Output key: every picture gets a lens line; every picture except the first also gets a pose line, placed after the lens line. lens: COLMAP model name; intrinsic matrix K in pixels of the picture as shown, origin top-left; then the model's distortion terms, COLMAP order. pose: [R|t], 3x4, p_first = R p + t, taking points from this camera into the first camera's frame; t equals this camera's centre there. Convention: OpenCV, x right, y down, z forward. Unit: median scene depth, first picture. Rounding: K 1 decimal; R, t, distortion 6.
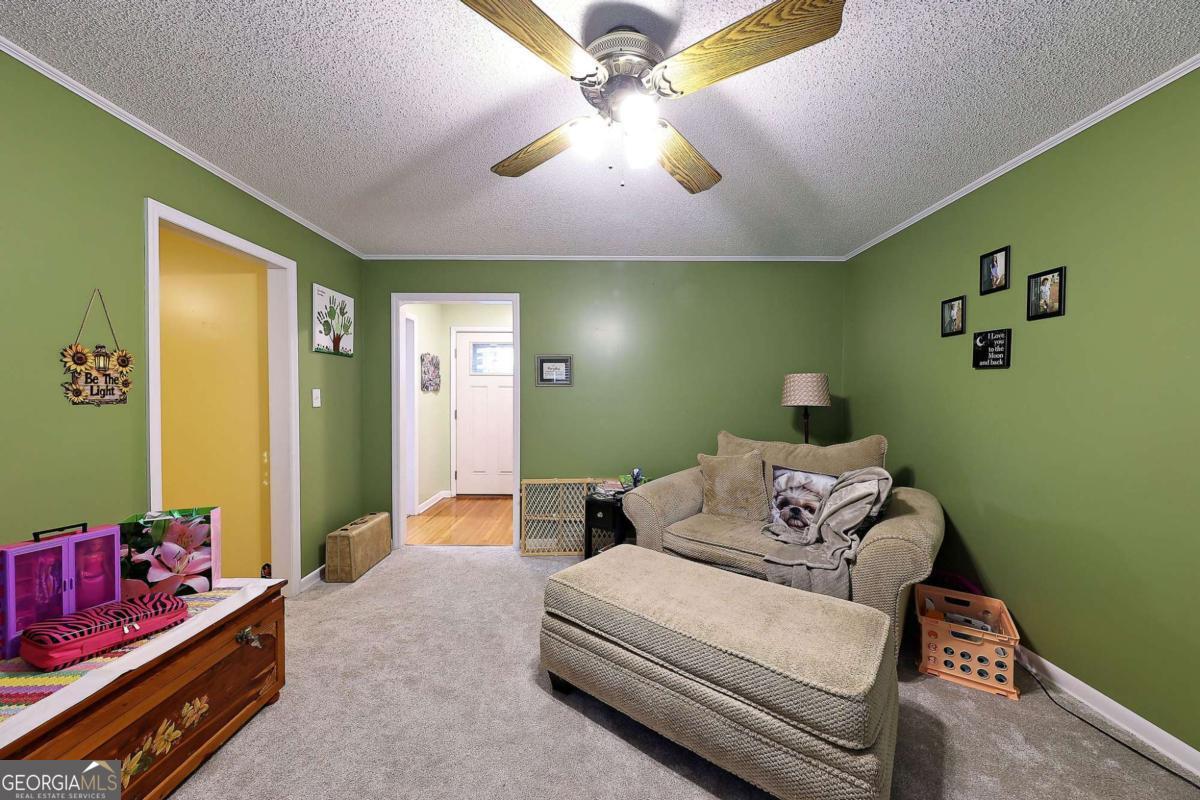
lens RADIAL K [[419.9, 0, 600.0], [0, 419.9, 400.0], [0, 0, 1]] dist [0.002258, 0.000229]
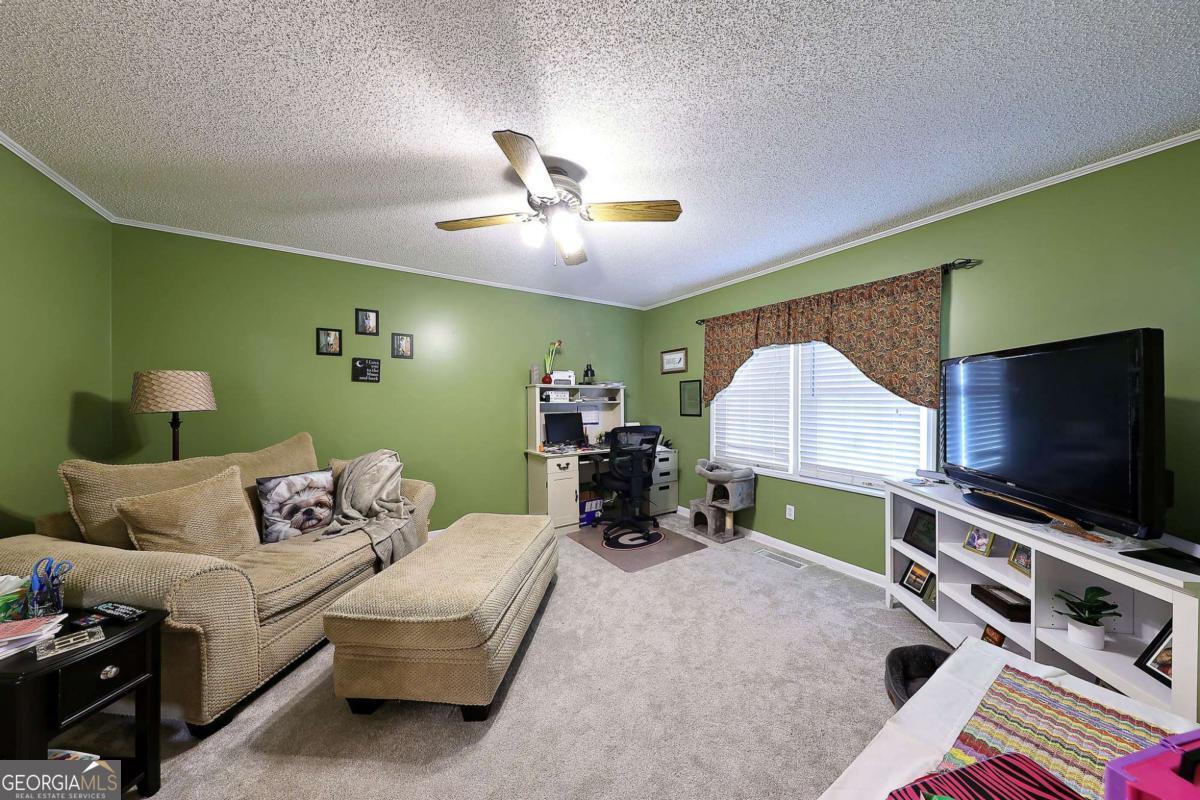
lens RADIAL K [[375.2, 0, 603.9], [0, 375.2, 402.1], [0, 0, 1]] dist [0.001804, -0.000100]
pose [[-0.529528, -0.004333, 0.848281, -0.745622], [0.010201, 0.999882, 0.011475, -0.004629], [-0.848231, 0.014730, -0.529422, 0.961008]]
